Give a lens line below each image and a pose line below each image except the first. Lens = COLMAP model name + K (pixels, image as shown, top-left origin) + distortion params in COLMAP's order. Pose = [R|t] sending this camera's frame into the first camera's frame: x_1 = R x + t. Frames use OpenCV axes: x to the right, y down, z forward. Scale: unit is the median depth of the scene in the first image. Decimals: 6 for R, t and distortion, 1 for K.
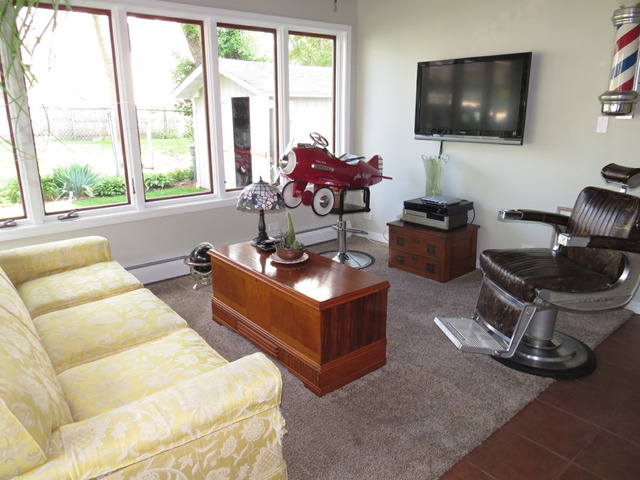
lens RADIAL K [[462.4, 0, 320.0], [0, 462.4, 240.0], [0, 0, 1]] dist [-0.006883, -0.000847]
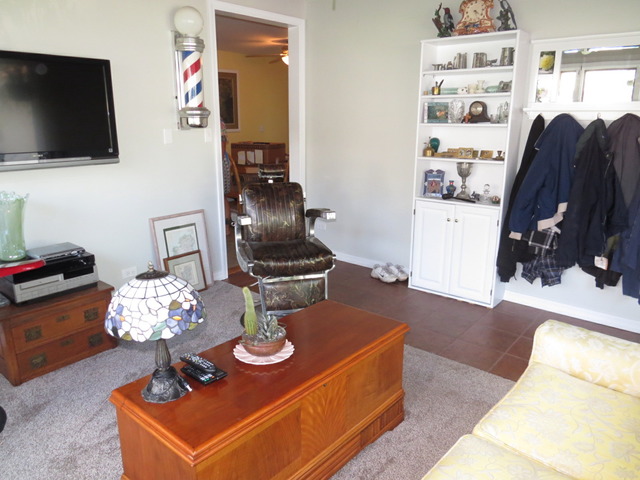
lens RADIAL K [[462.4, 0, 320.0], [0, 462.4, 240.0], [0, 0, 1]] dist [-0.006883, -0.000847]
pose [[-0.176708, -0.252732, 0.951263, -0.637562], [0.267521, 0.917755, 0.293525, -0.268714], [-0.947210, 0.306352, -0.094564, 0.899484]]
